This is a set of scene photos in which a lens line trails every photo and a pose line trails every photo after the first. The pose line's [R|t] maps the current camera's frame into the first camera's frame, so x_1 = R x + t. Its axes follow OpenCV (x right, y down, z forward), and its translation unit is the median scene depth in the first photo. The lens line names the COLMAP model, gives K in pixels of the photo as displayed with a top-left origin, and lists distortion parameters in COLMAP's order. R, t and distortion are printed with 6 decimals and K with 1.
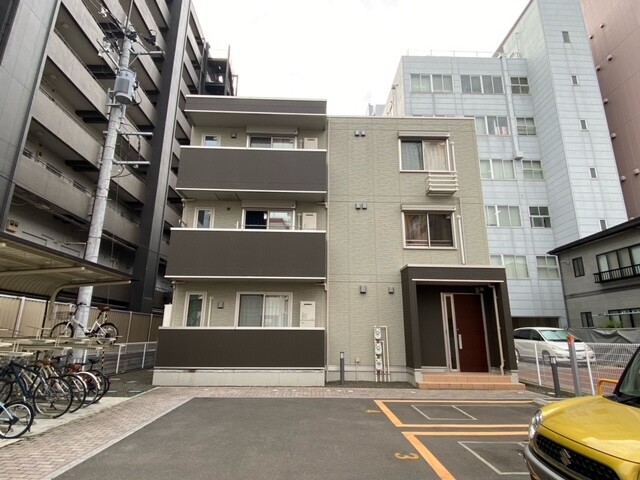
lens RADIAL K [[366.6, 0, 320.0], [0, 366.6, 240.0], [0, 0, 1]] dist [-0.001533, -0.001411]
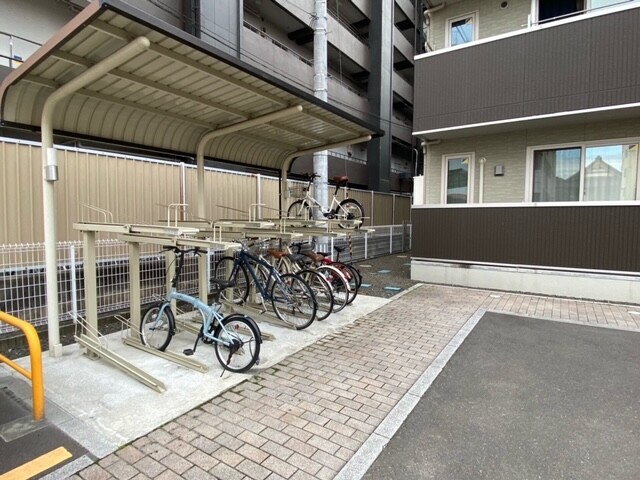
lens RADIAL K [[366.6, 0, 320.0], [0, 366.6, 240.0], [0, 0, 1]] dist [-0.001533, -0.001411]
pose [[0.824845, 0.025481, -0.564785, -0.204380], [0.149862, 0.953394, 0.261881, 0.098347], [0.545135, -0.300651, 0.782583, 0.358928]]
